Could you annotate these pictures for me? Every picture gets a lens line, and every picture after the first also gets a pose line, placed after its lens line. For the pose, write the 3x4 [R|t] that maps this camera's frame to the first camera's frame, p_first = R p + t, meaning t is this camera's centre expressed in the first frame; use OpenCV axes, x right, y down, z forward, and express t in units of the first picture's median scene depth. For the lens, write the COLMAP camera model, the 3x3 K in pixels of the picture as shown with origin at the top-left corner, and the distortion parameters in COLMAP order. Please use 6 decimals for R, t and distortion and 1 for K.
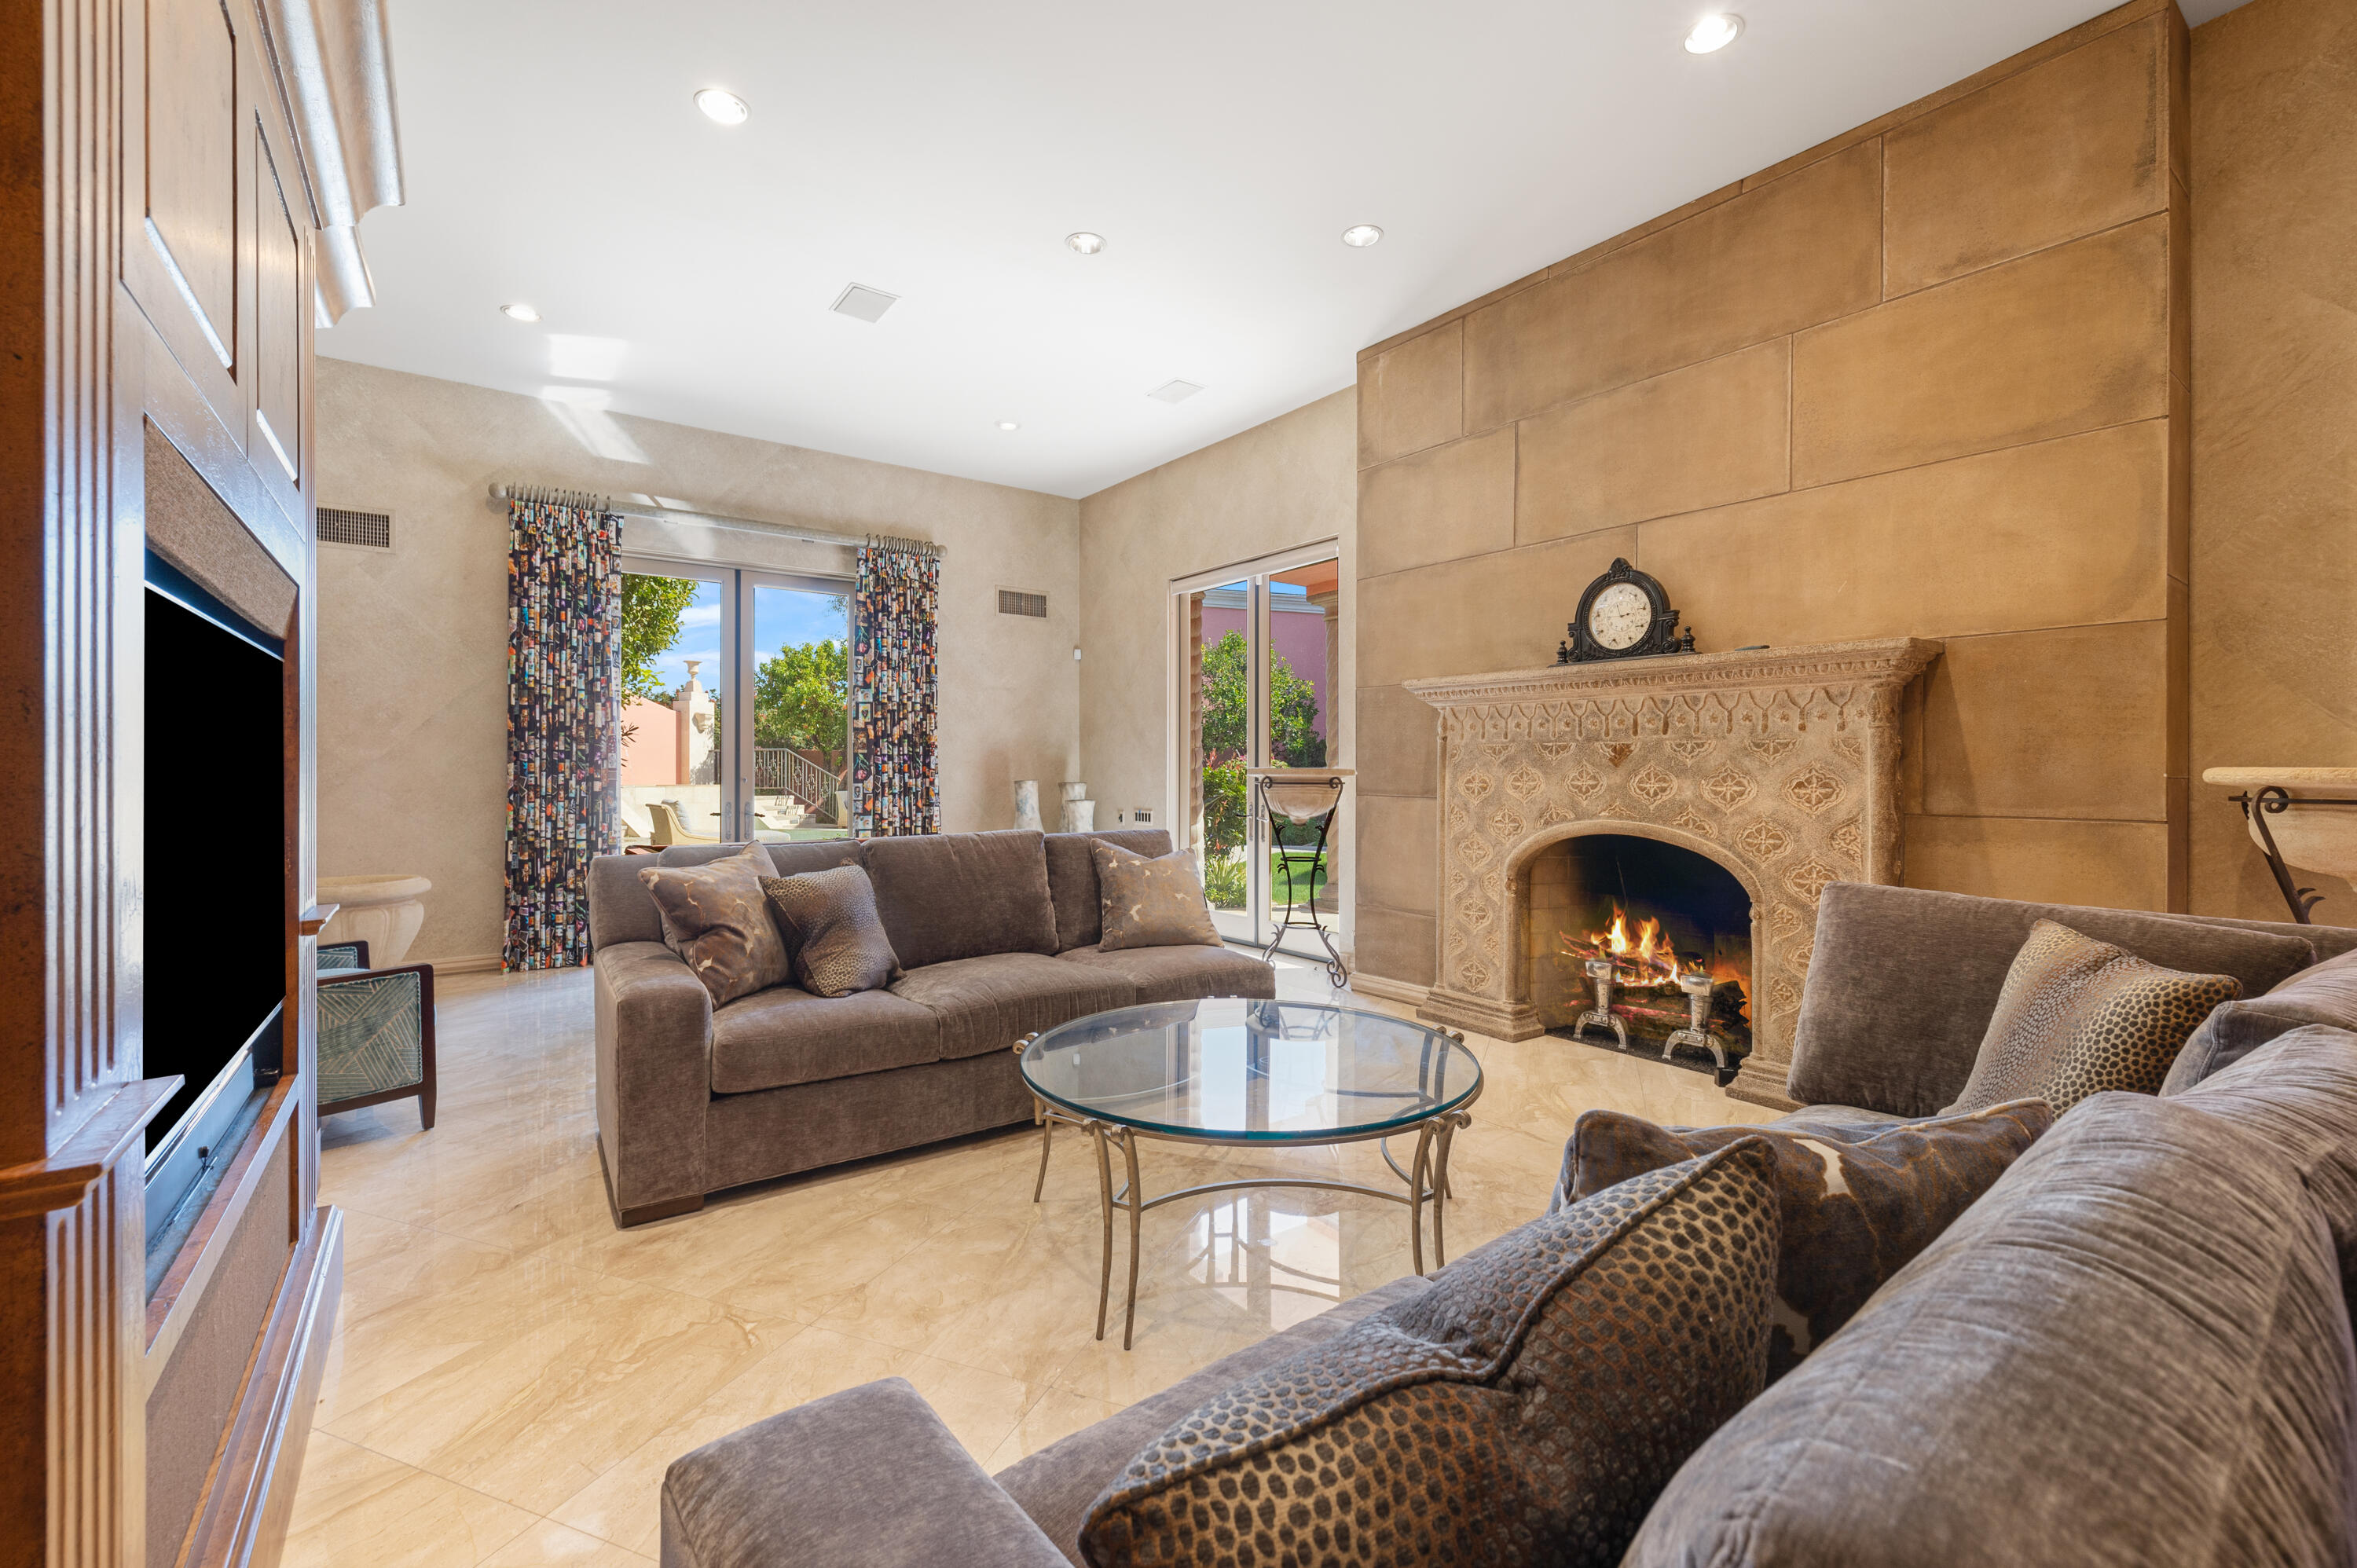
lens RADIAL K [[1008.9, 0, 1187.9], [0, 1008.9, 776.5], [0, 0, 1]] dist [0.004186, 0.000161]
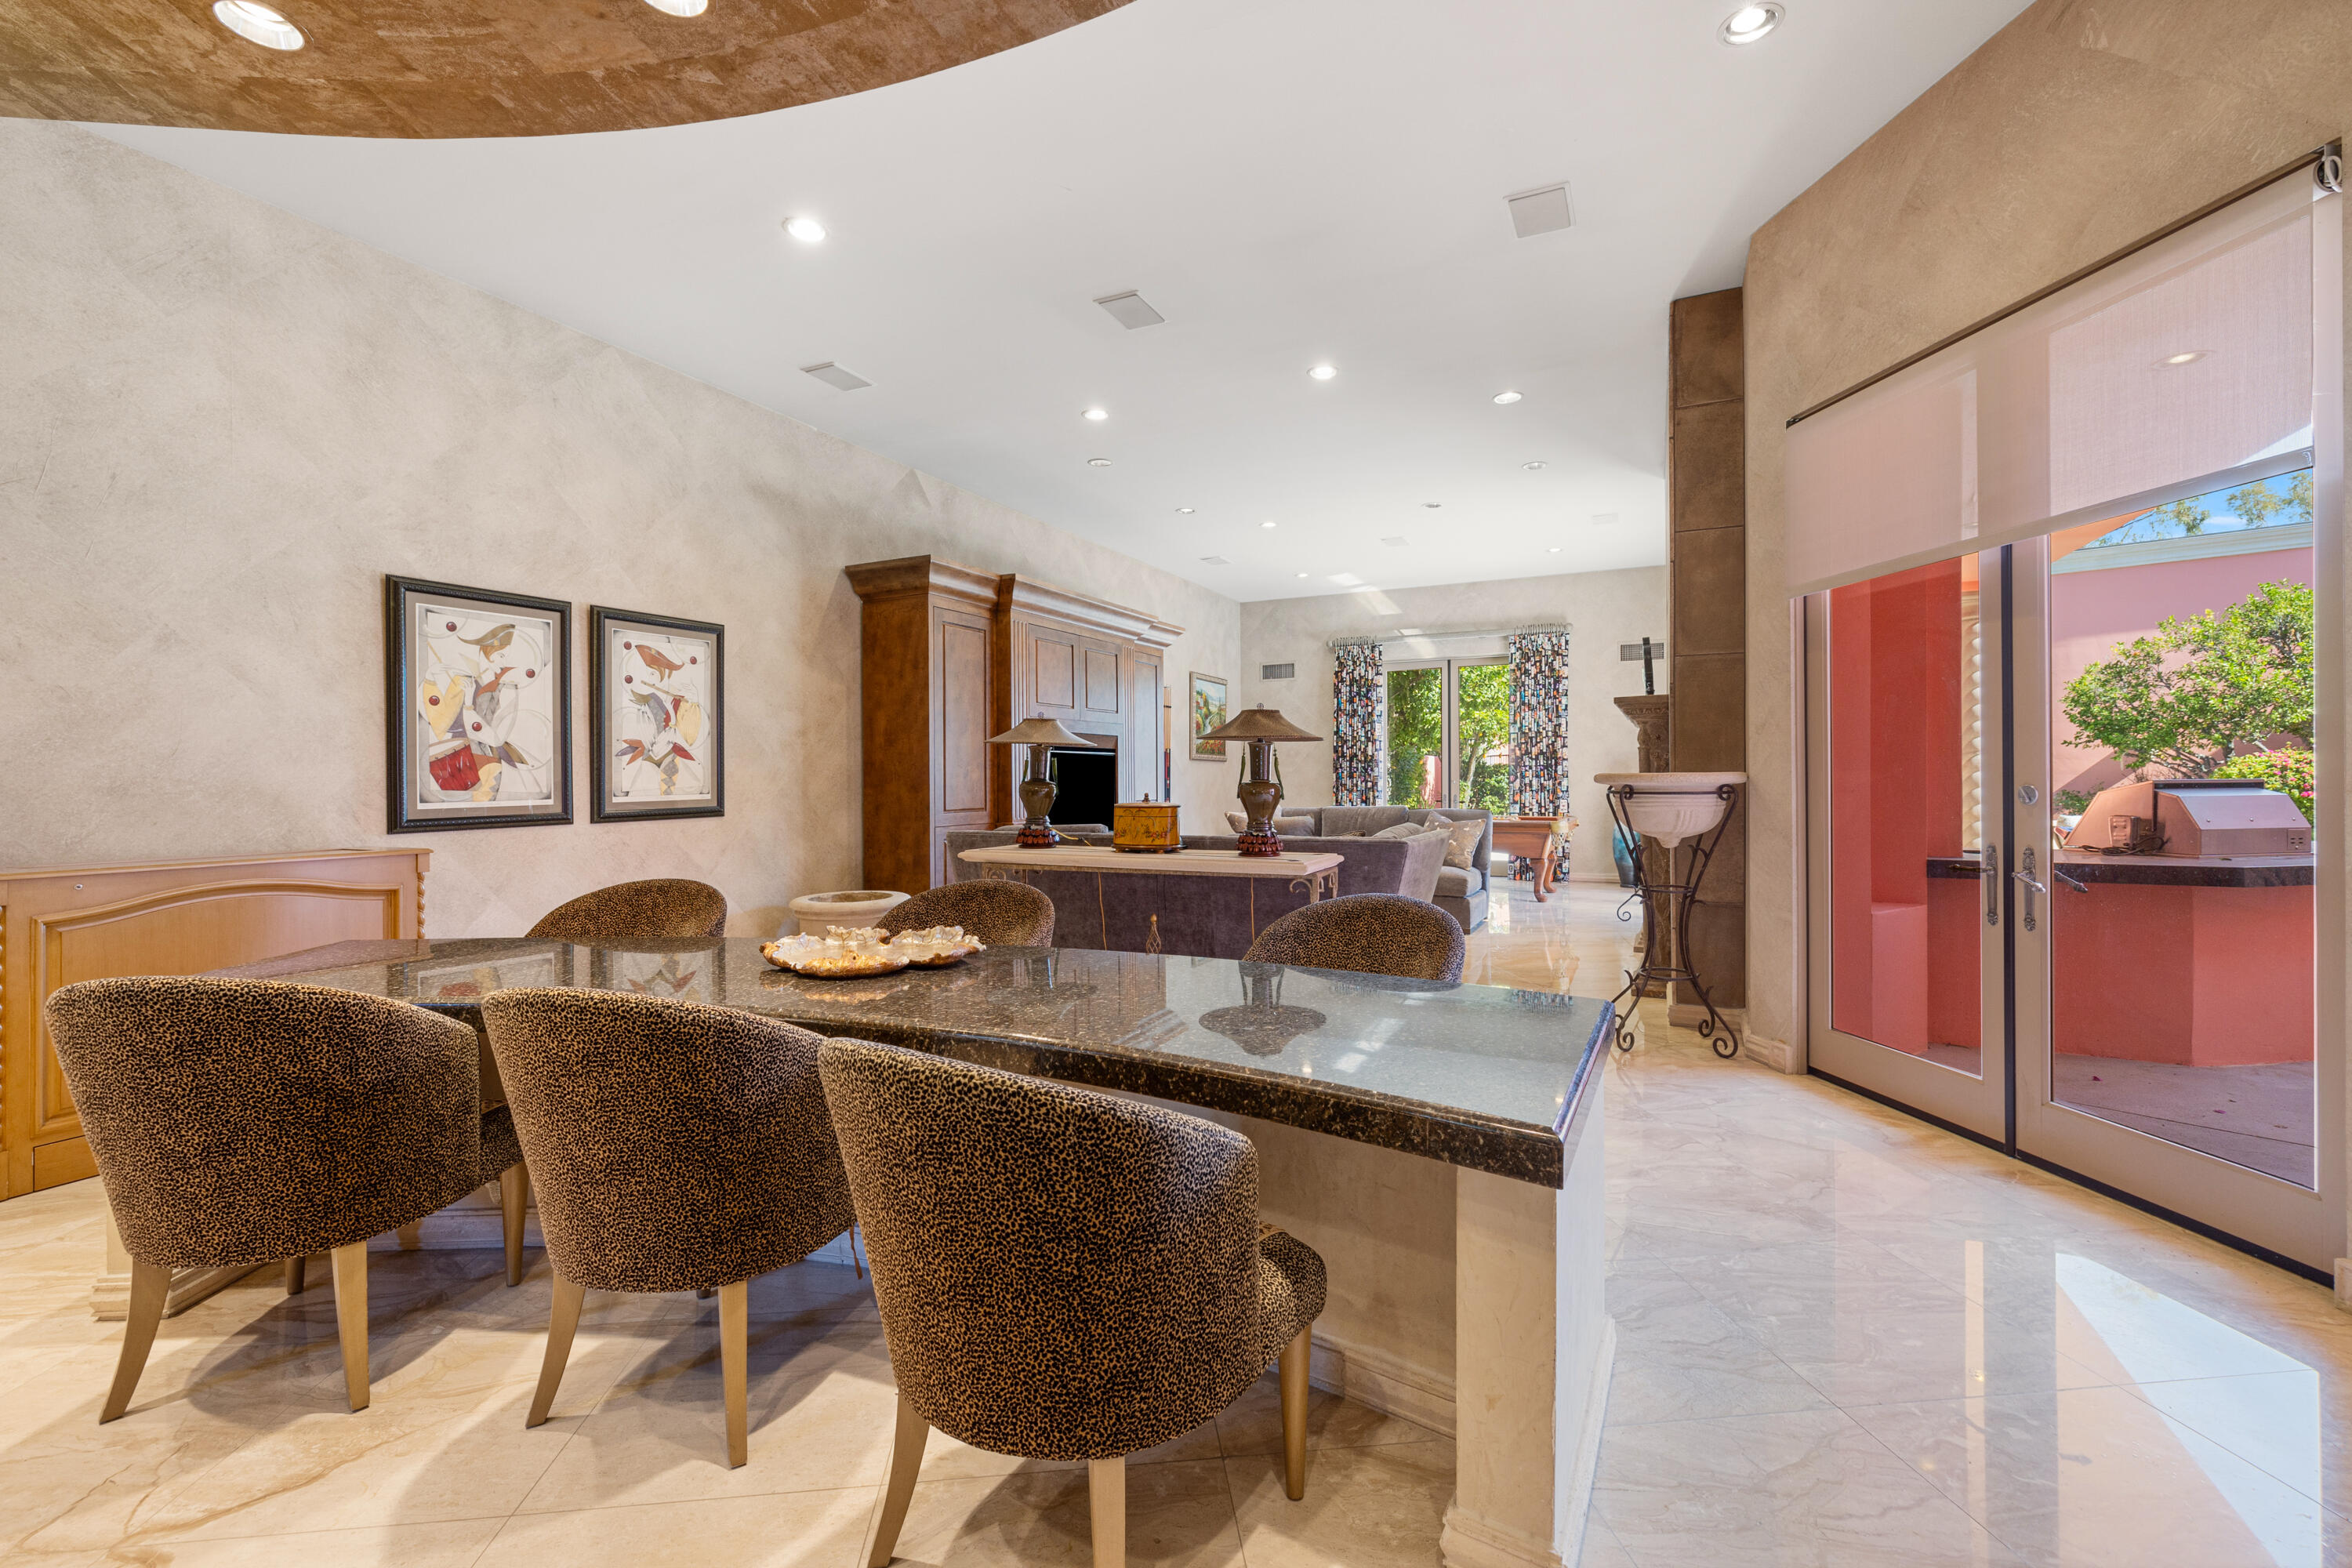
lens RADIAL K [[1006.9, 0, 1178.3], [0, 1006.9, 771.3], [0, 0, 1]] dist [0.004186, 0.000161]
pose [[0.464210, -0.009834, -0.885671, 1.536565], [0.002331, 0.999948, -0.009881, 0.002893], [0.885722, 0.002522, 0.464209, -0.373230]]
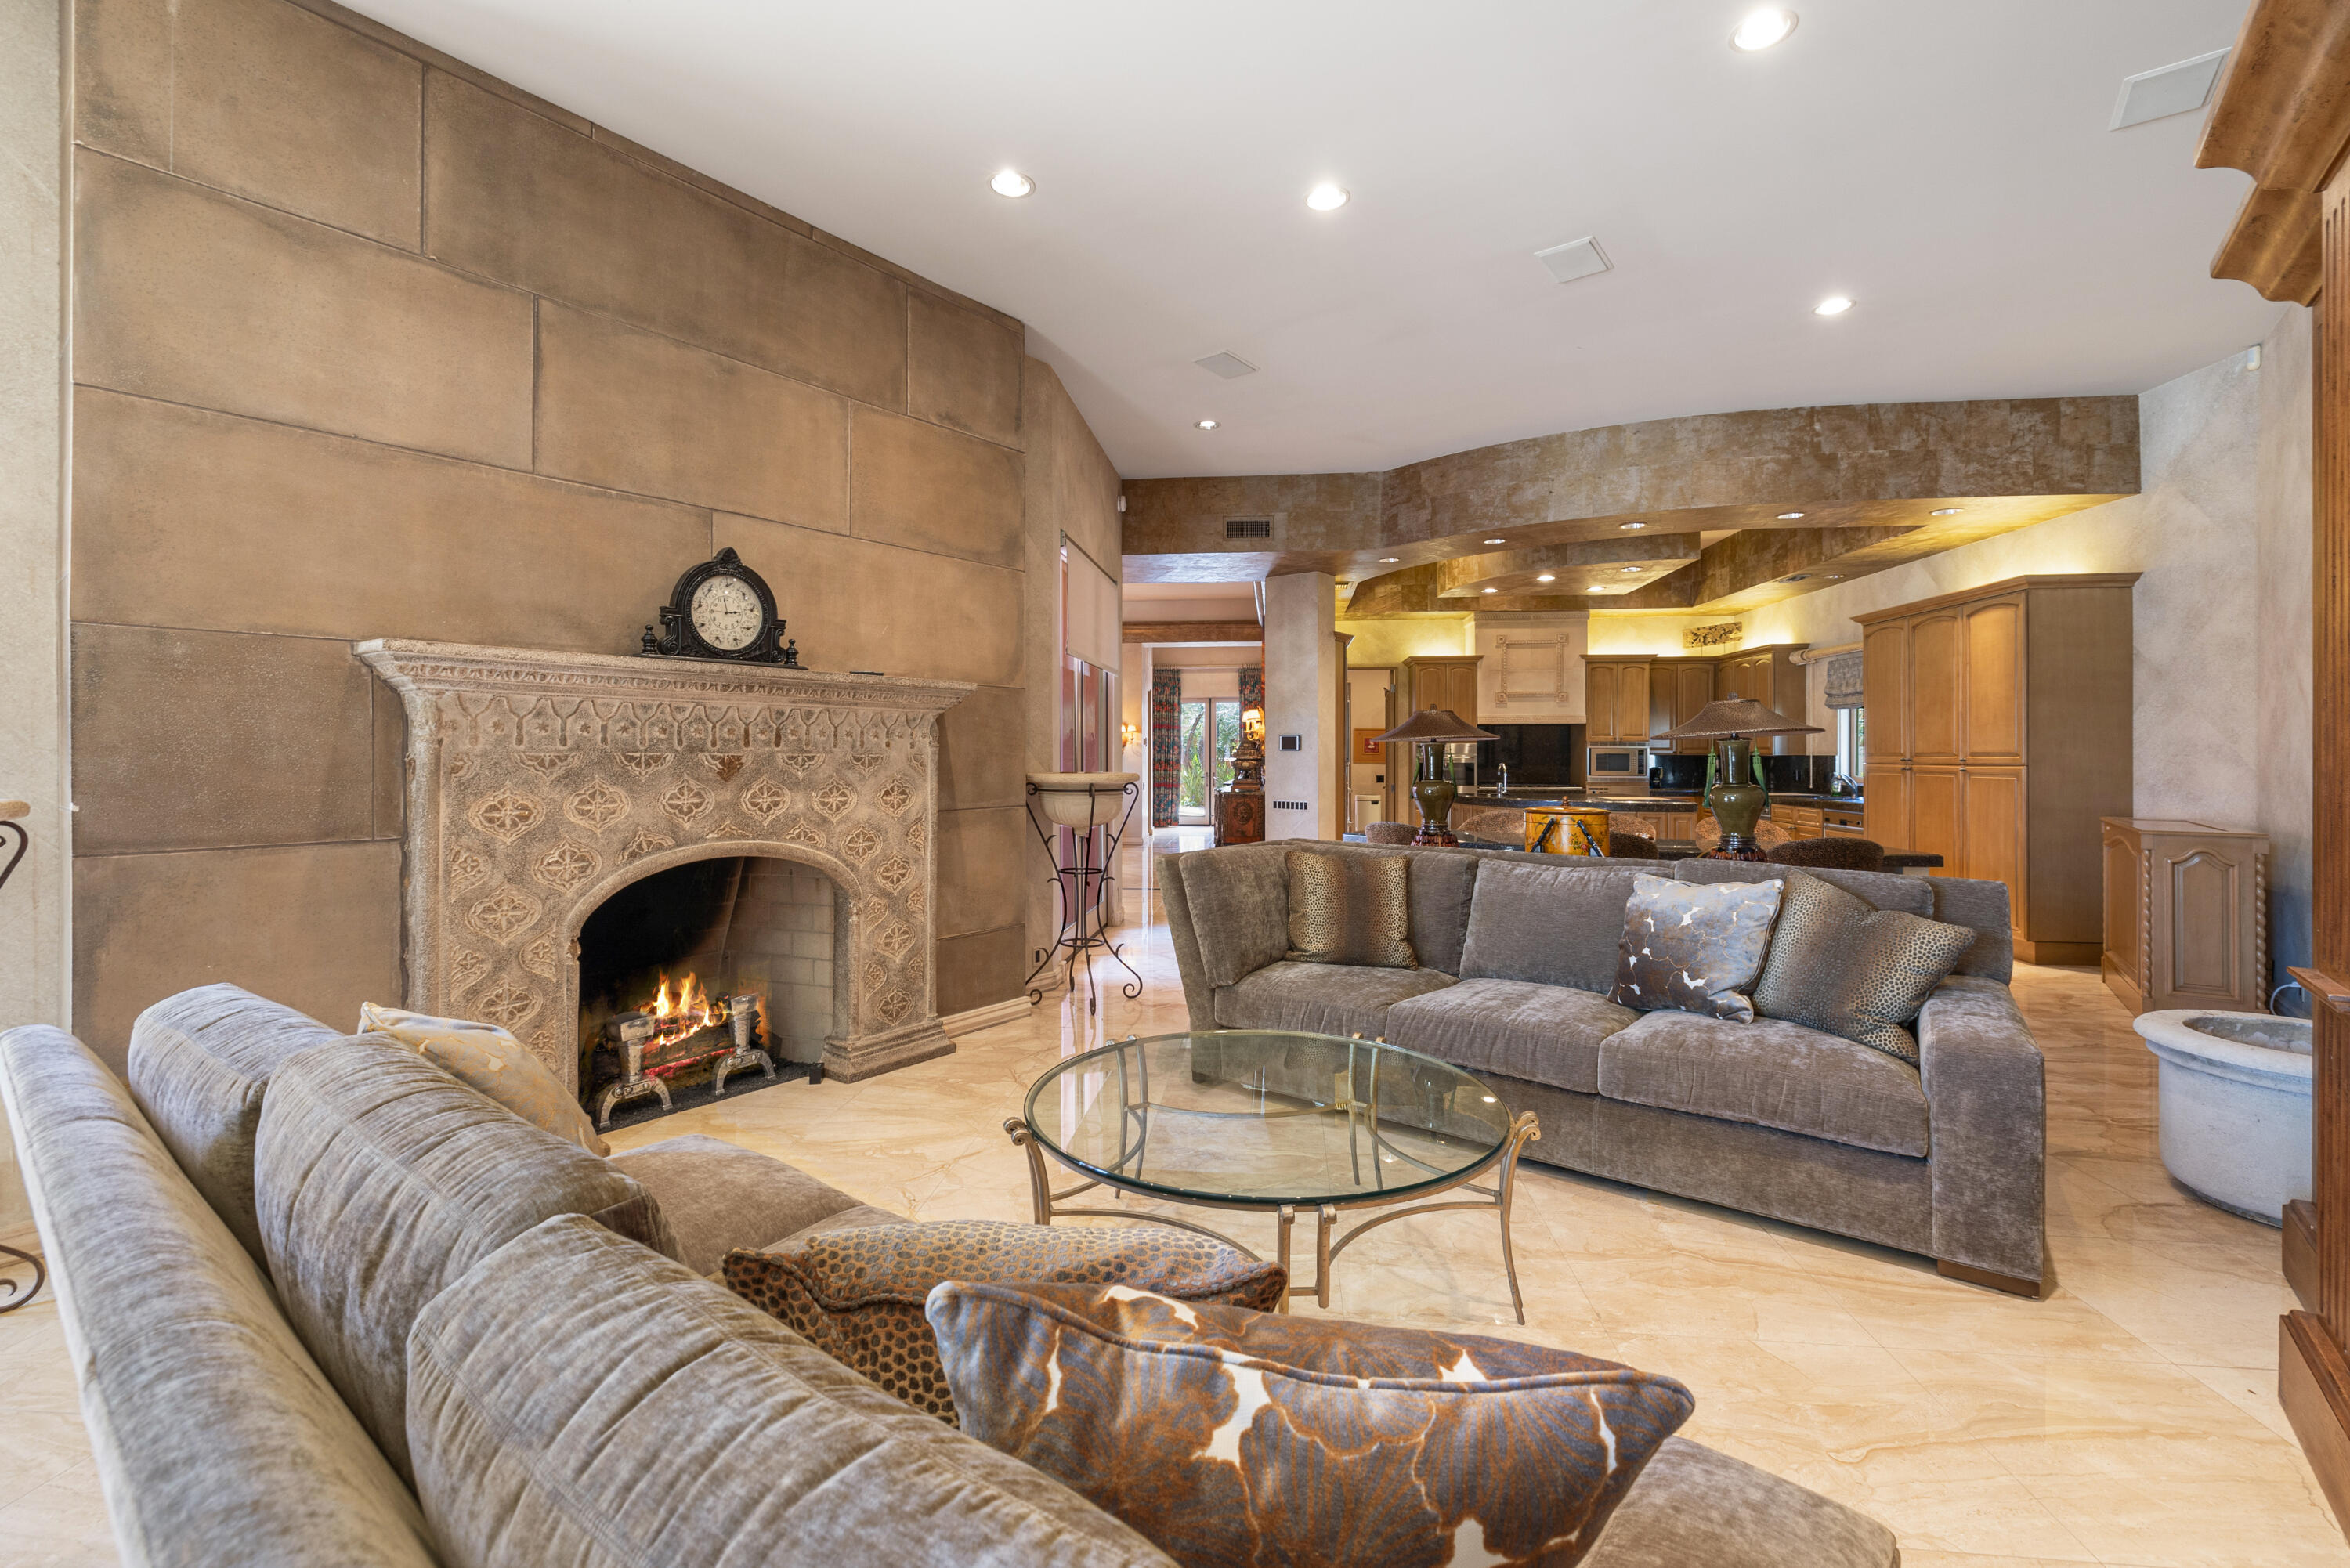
lens RADIAL K [[1005.9, 0, 1183.7], [0, 1005.9, 758.6], [0, 0, 1]] dist [0.004186, 0.000161]
pose [[-0.276441, -0.008139, 0.960996, -0.523629], [0.005245, 0.999936, 0.009977, -0.035323], [-0.961016, 0.007798, -0.276381, 0.830642]]
